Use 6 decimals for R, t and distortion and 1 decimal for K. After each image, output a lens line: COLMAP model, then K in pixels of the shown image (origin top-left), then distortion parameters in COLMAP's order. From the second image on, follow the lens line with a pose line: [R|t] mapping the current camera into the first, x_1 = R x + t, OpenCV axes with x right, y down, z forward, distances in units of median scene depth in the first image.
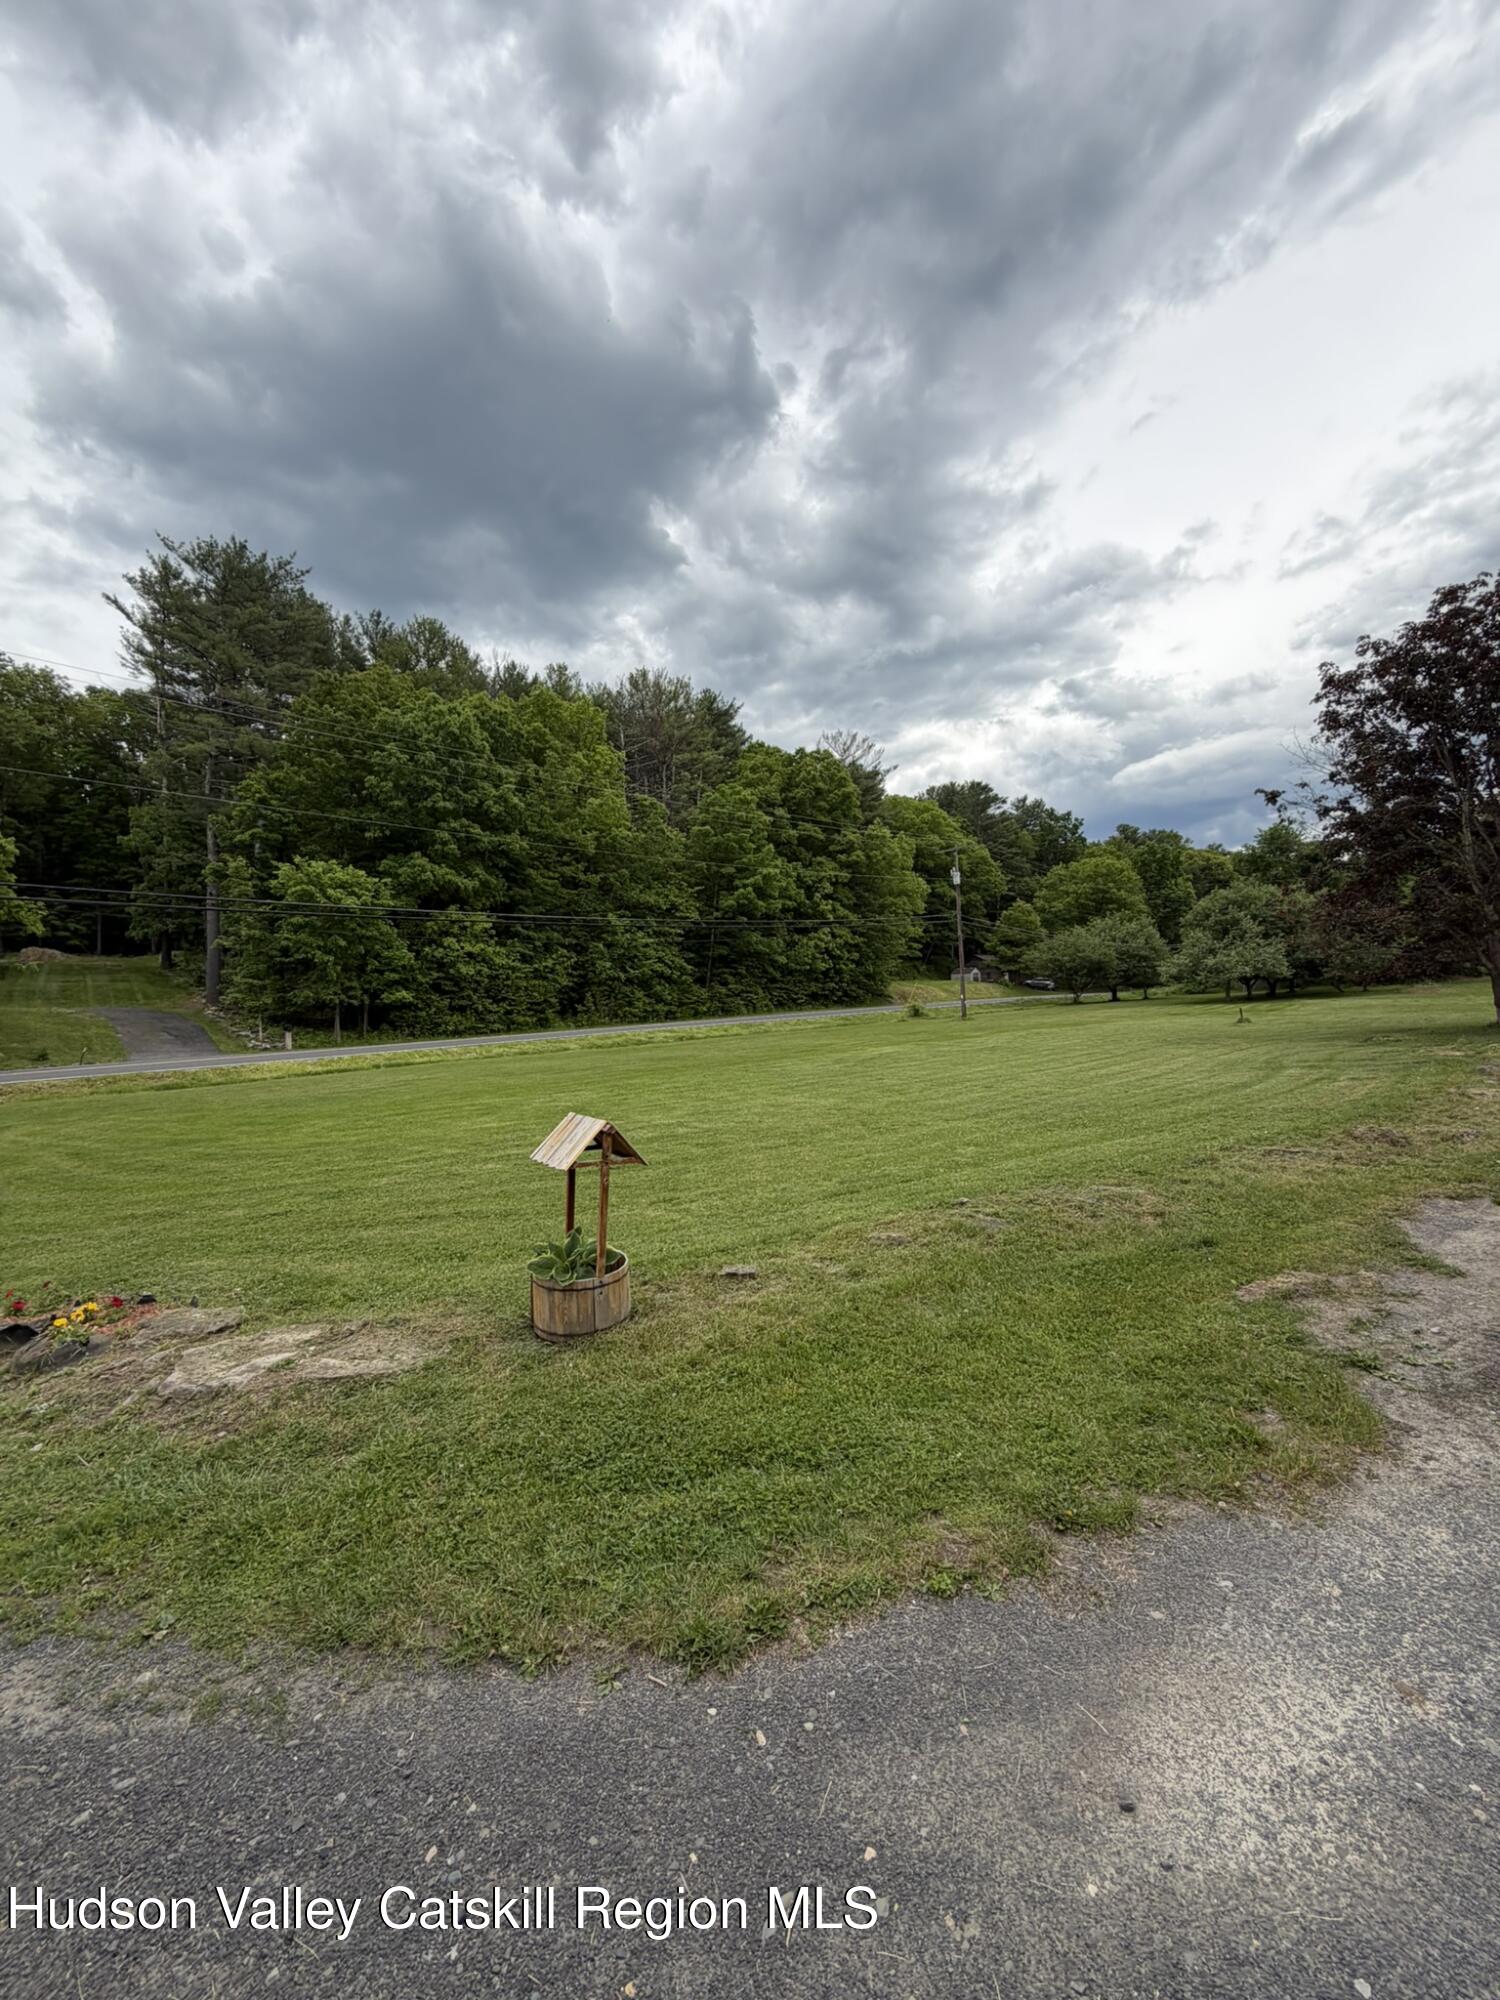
lens RADIAL K [[859.1, 0, 754.4], [0, 859.1, 1012.1], [0, 0, 1]] dist [-0.016756, 0.002659]
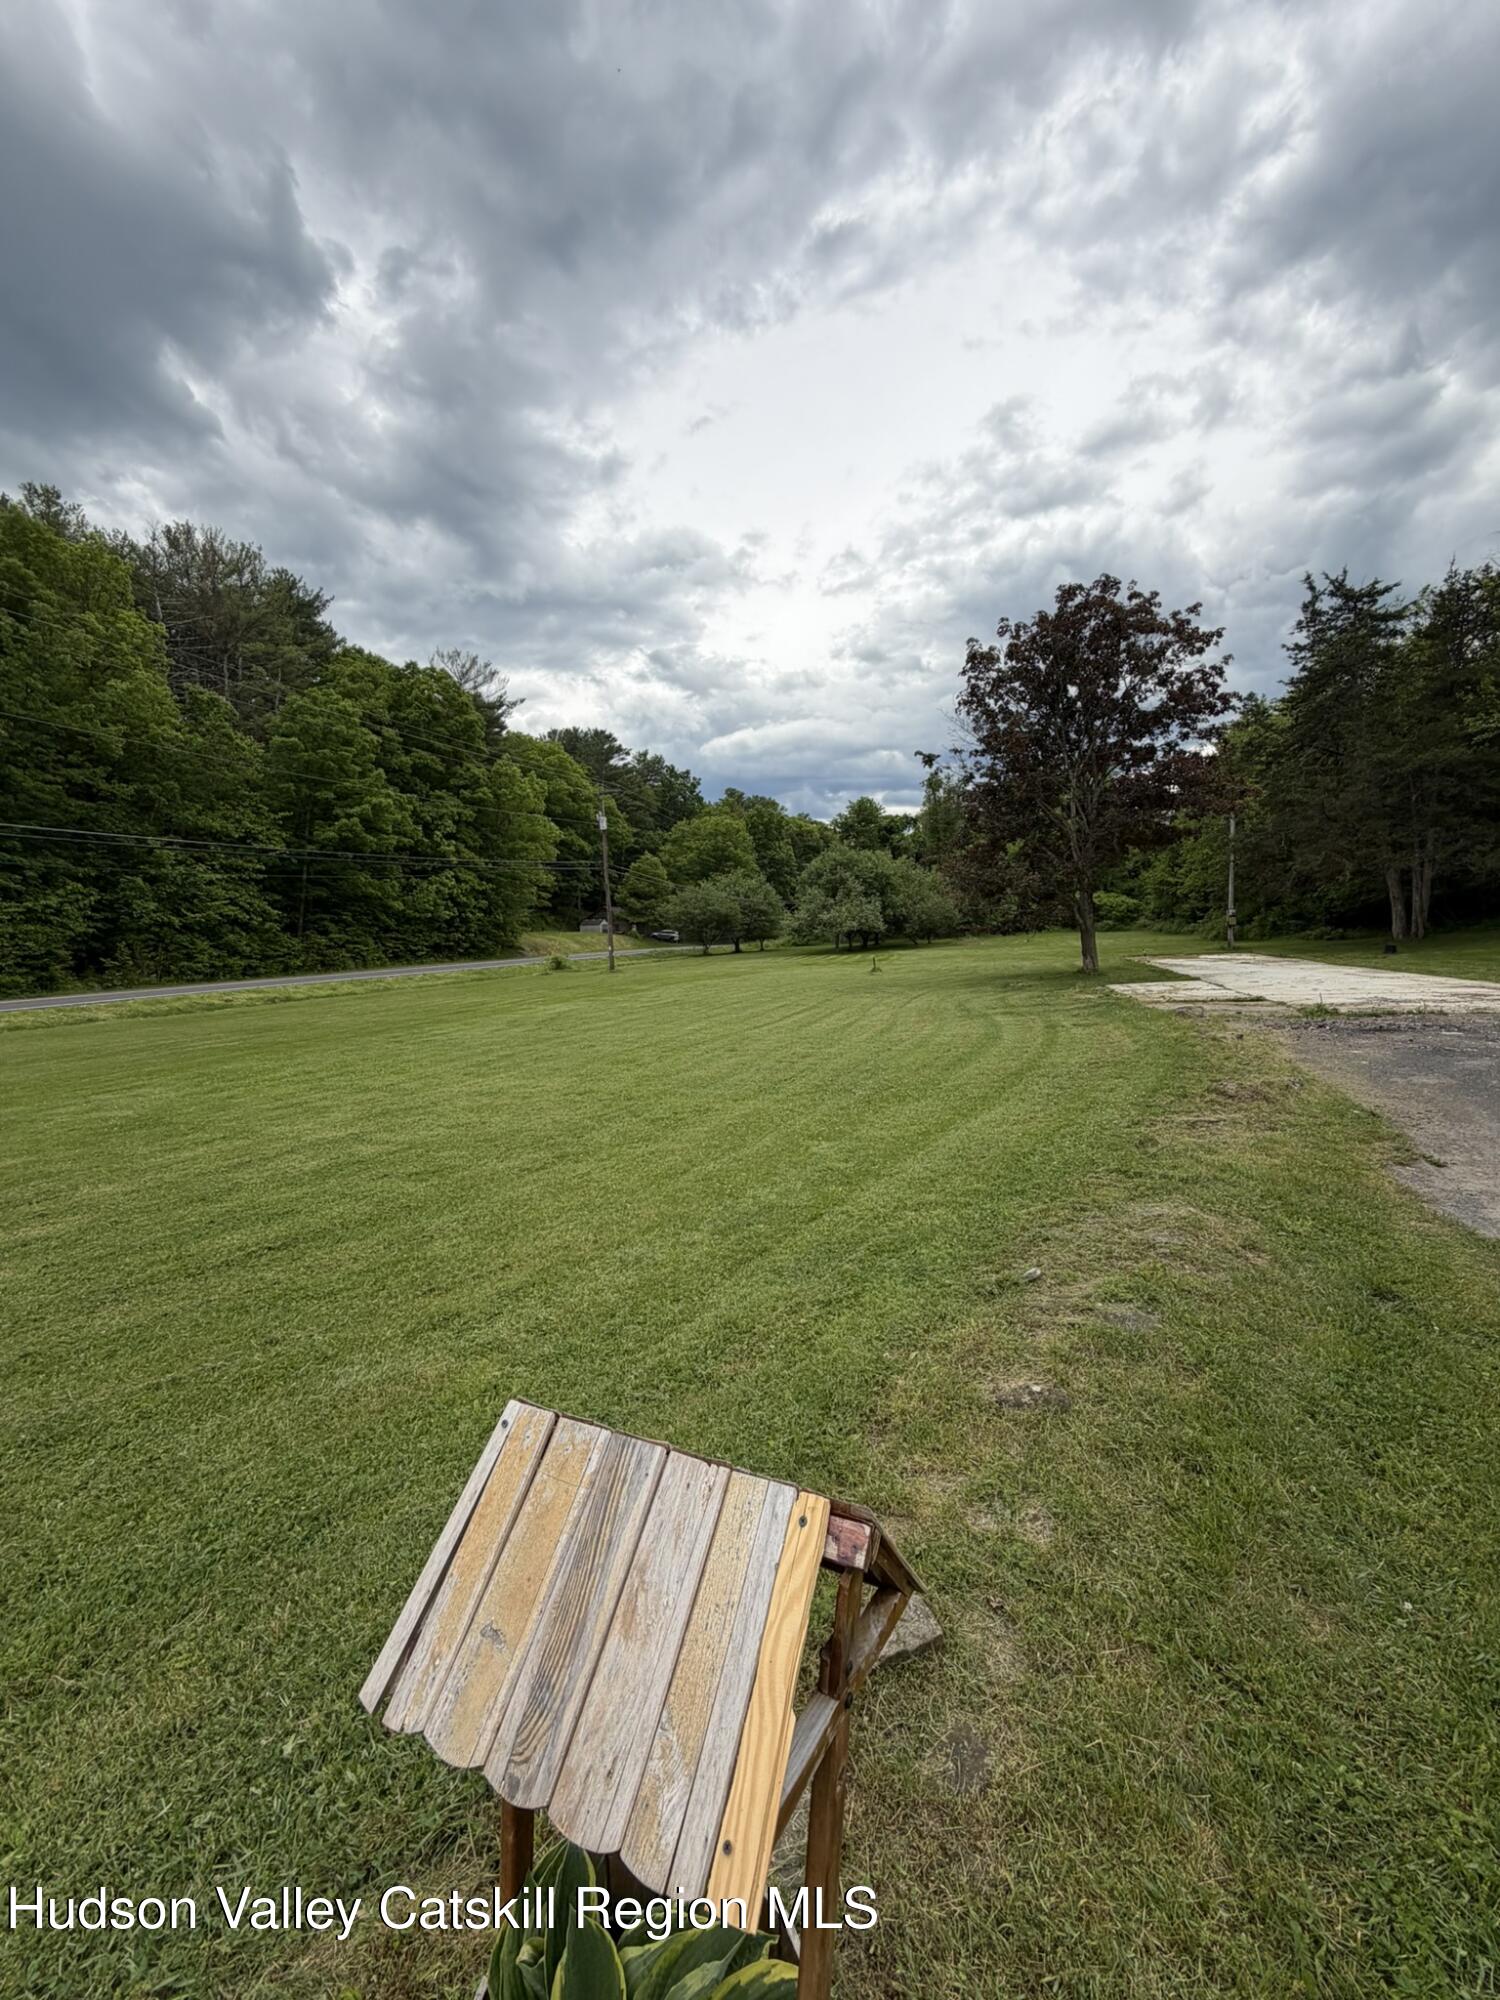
lens RADIAL K [[807.2, 0, 742.9], [0, 807.2, 998.0], [0, 0, 1]] dist [0.006625, -0.001060]
pose [[0.883253, -0.027640, 0.468081, -0.039905], [0.008766, 0.999060, 0.042452, 0.000523], [-0.468814, -0.033393, 0.882665, 0.102083]]
